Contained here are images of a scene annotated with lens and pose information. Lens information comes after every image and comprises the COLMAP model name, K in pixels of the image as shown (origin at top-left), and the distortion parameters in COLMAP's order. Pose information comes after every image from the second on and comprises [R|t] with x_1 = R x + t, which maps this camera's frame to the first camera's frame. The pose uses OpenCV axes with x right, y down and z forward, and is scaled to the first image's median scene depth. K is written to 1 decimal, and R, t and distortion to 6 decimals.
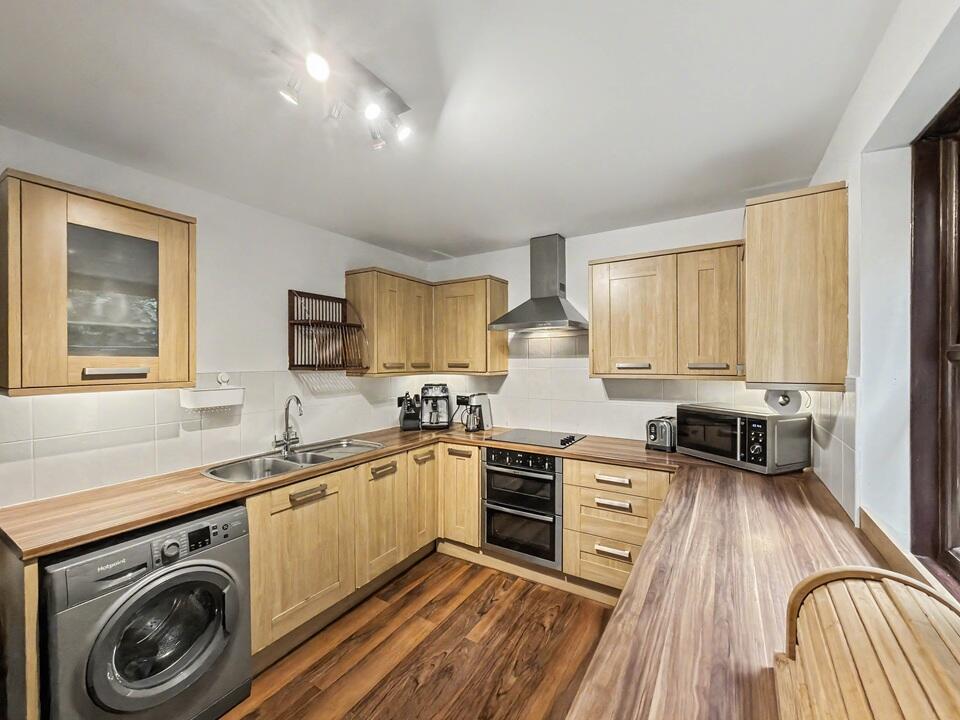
lens RADIAL K [[398.7, 0, 480.0], [0, 398.7, 360.0], [0, 0, 1]] dist [-0.000185, -0.000016]
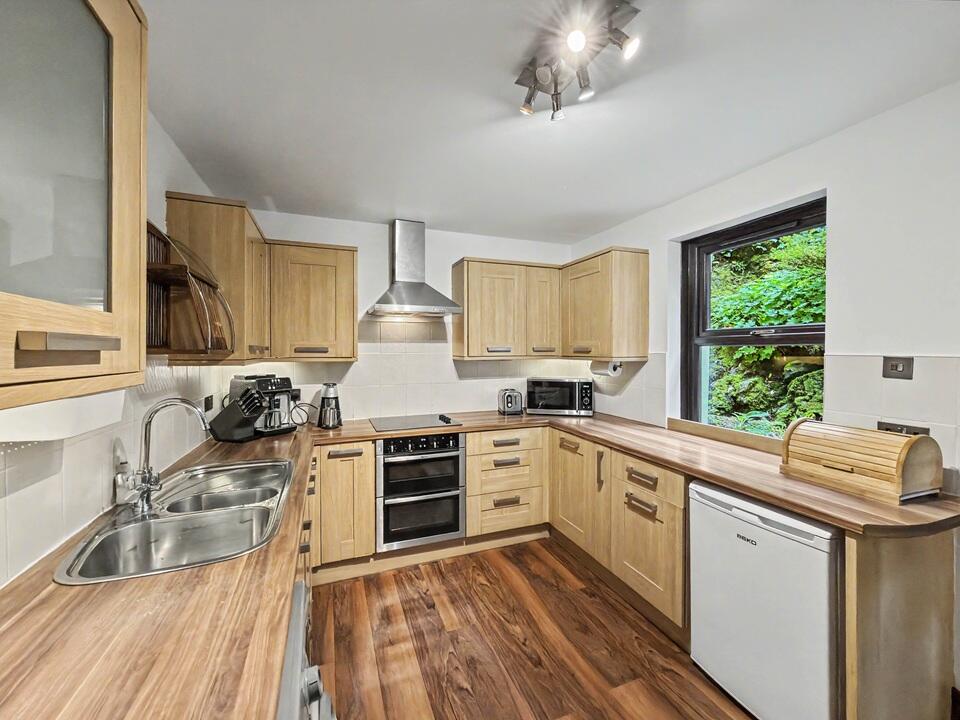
lens RADIAL K [[400.6, 0, 485.0], [0, 400.6, 349.1], [0, 0, 1]] dist [-0.000031, 0.000013]
pose [[0.582876, 0.007012, 0.812531, -0.653206], [-0.001023, 0.999968, -0.007895, 0.023416], [-0.812561, 0.003770, 0.582864, 0.309728]]
